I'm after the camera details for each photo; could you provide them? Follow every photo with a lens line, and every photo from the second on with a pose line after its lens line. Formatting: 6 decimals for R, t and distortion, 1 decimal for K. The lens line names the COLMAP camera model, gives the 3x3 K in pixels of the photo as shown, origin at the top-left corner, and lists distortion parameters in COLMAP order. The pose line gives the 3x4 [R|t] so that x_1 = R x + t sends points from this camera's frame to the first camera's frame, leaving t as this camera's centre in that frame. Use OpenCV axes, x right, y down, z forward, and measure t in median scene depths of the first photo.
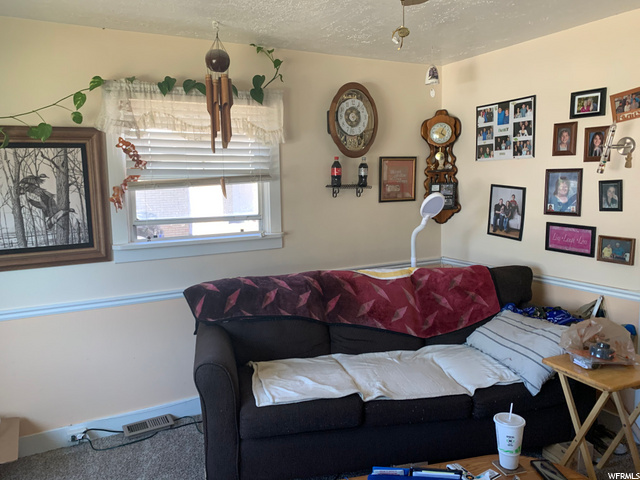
lens RADIAL K [[488.0, 0, 319.2], [0, 488.0, 241.8], [0, 0, 1]] dist [0.007965, 0.004292]
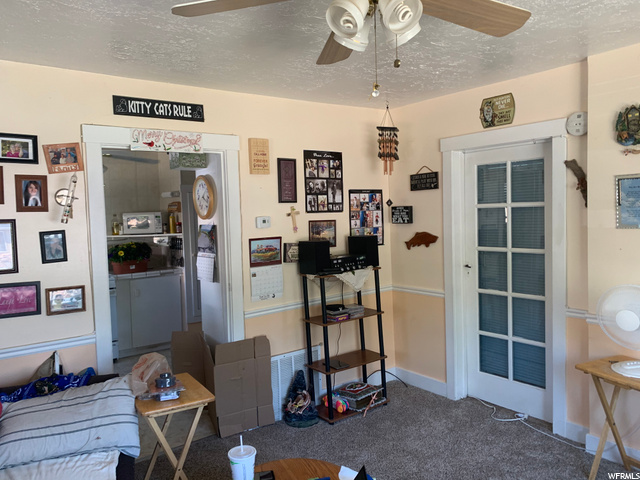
lens RADIAL K [[488.0, 0, 319.1], [0, 488.0, 238.8], [0, 0, 1]] dist [0.007965, 0.004292]
pose [[-0.136029, -0.030031, 0.990250, -0.443998], [0.159569, 0.985826, 0.051817, -0.076208], [-0.977770, 0.165062, -0.129309, 0.609142]]
